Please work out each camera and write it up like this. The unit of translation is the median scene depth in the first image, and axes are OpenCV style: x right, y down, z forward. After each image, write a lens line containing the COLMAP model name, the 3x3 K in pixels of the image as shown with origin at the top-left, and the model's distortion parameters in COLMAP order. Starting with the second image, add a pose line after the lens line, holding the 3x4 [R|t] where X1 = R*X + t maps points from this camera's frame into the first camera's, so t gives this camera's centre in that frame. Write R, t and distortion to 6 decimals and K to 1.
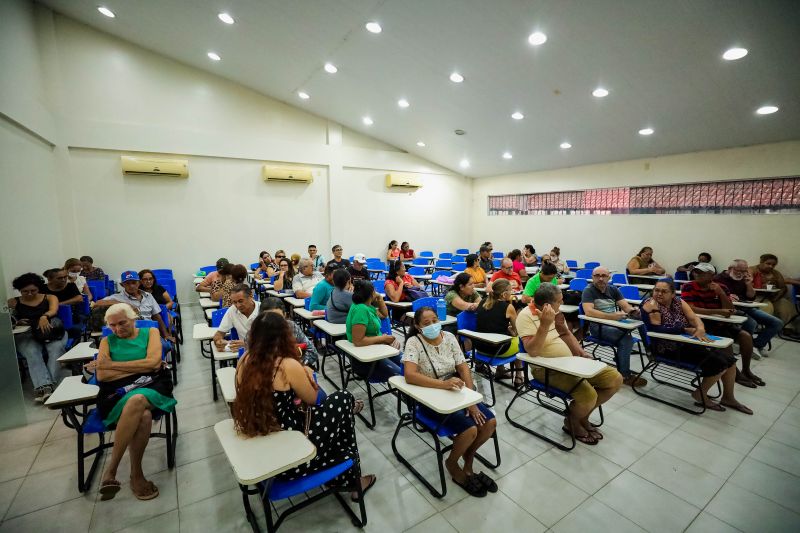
lens RADIAL K [[365.5, 0, 397.0], [0, 365.5, 263.2], [0, 0, 1]] dist [-0.042111, 0.013514]
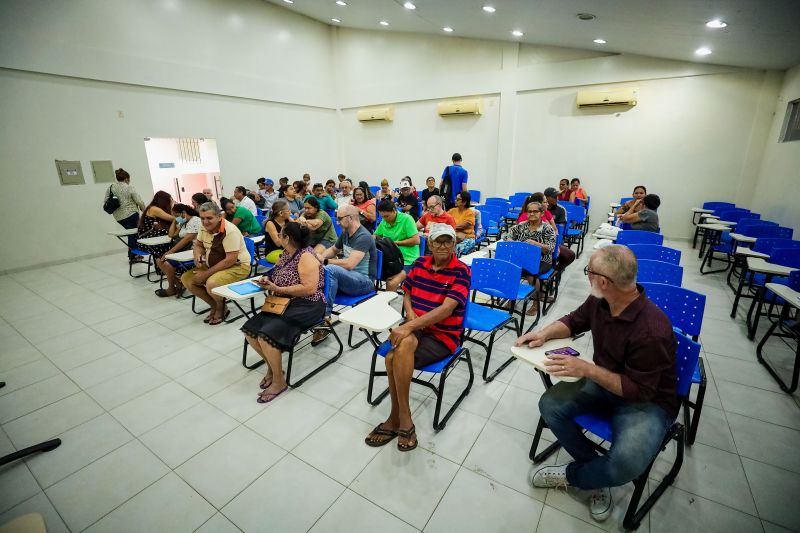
lens RADIAL K [[365.5, 0, 397.0], [0, 365.5, 263.2], [0, 0, 1]] dist [-0.042111, 0.013514]
pose [[0.415602, 0.255157, -0.873023, 1.401057], [-0.099448, 0.966838, 0.235233, -0.072675], [0.904093, -0.010943, 0.427195, 0.760572]]
